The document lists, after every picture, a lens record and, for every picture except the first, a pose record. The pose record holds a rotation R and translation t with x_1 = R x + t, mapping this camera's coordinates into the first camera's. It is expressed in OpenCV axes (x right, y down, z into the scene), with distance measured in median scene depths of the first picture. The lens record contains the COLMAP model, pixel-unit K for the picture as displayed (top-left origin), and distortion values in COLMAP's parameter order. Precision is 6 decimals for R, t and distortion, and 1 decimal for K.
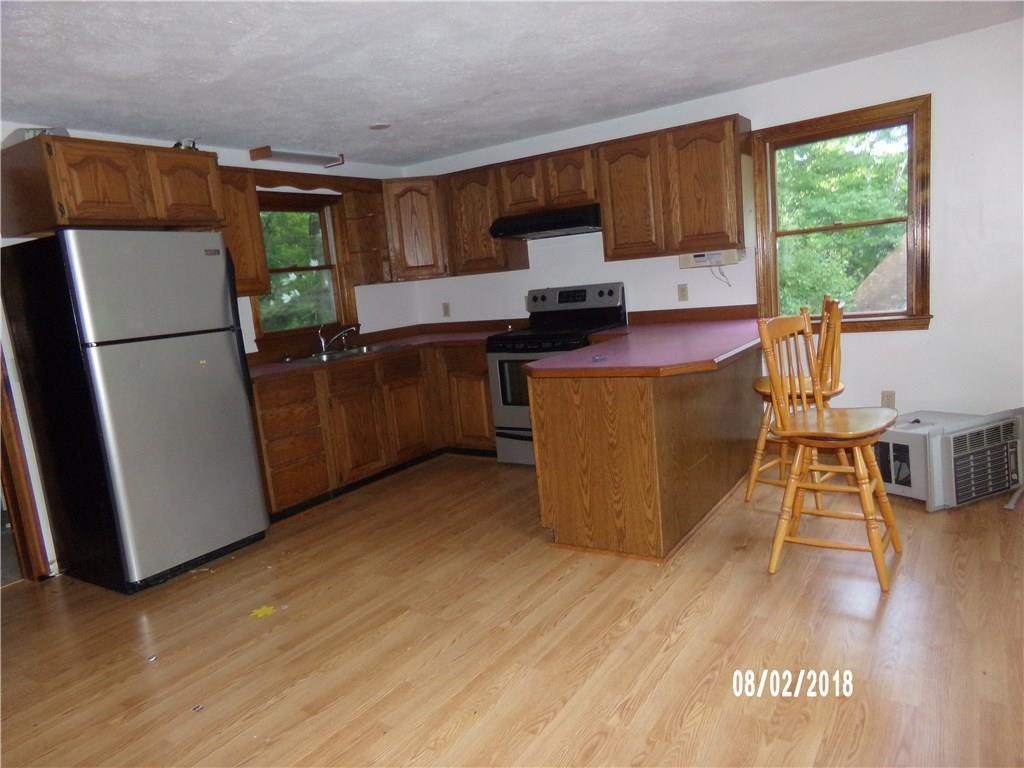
lens RADIAL K [[697.4, 0, 508.2], [0, 697.4, 406.2], [0, 0, 1]] dist [-0.041433, 0.057566]
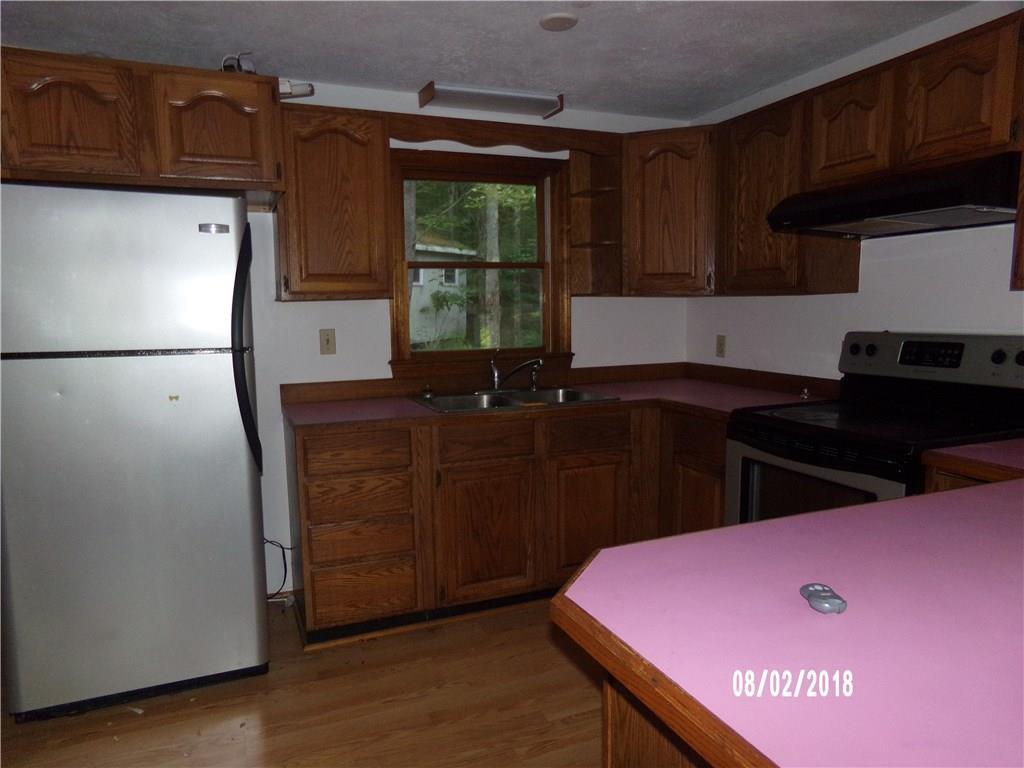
lens RADIAL K [[697.4, 0, 508.2], [0, 697.4, 406.2], [0, 0, 1]] dist [-0.041433, 0.057566]
pose [[0.833436, 0.160850, -0.528689, 0.110138], [-0.164097, 0.985585, 0.041171, -0.094623], [0.527690, 0.052443, 0.847817, 0.438160]]
